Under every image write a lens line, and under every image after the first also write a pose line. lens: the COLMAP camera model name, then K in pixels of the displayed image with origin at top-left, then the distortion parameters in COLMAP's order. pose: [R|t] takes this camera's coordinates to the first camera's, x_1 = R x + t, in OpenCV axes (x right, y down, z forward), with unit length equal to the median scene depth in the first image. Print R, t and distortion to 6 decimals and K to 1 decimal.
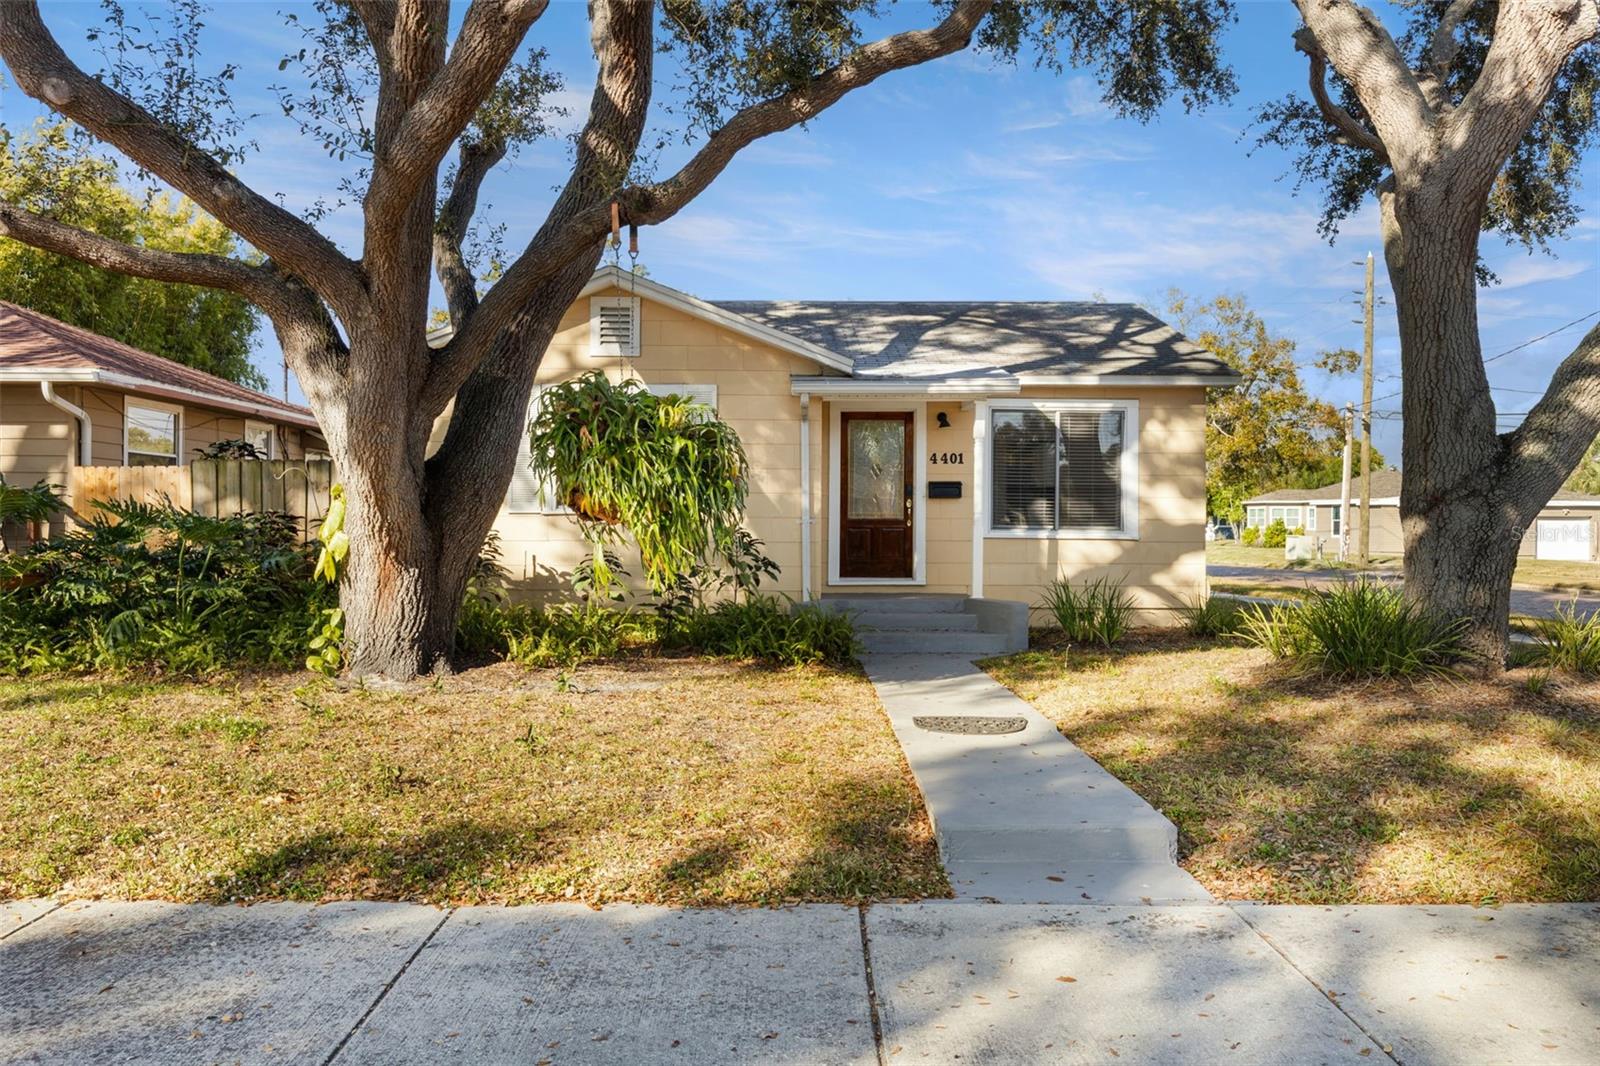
lens RADIAL K [[714.9, 0, 798.5], [0, 714.9, 526.7], [0, 0, 1]] dist [0.000861, 0.000036]
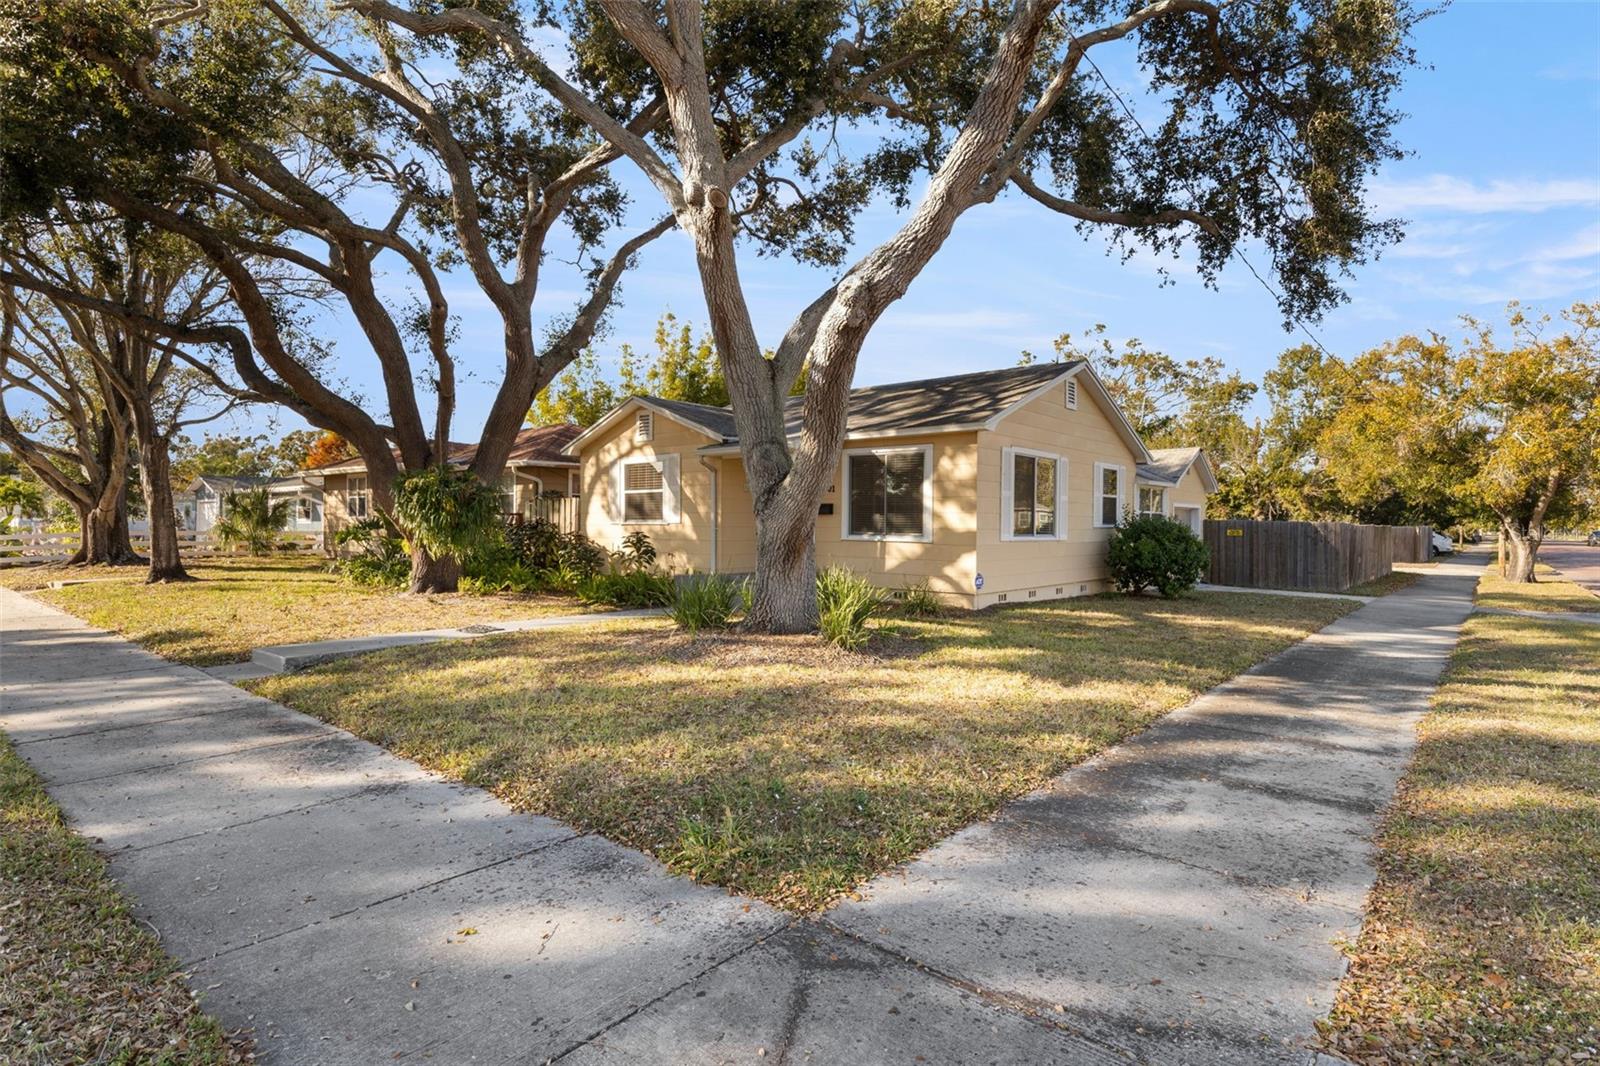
lens RADIAL K [[714.9, 0, 798.5], [0, 714.9, 526.7], [0, 0, 1]] dist [0.000861, 0.000036]
pose [[0.834550, -0.005138, -0.550908, 1.018179], [-0.025429, 0.998532, -0.047834, 0.061137], [0.550345, 0.053929, 0.833194, -0.305552]]
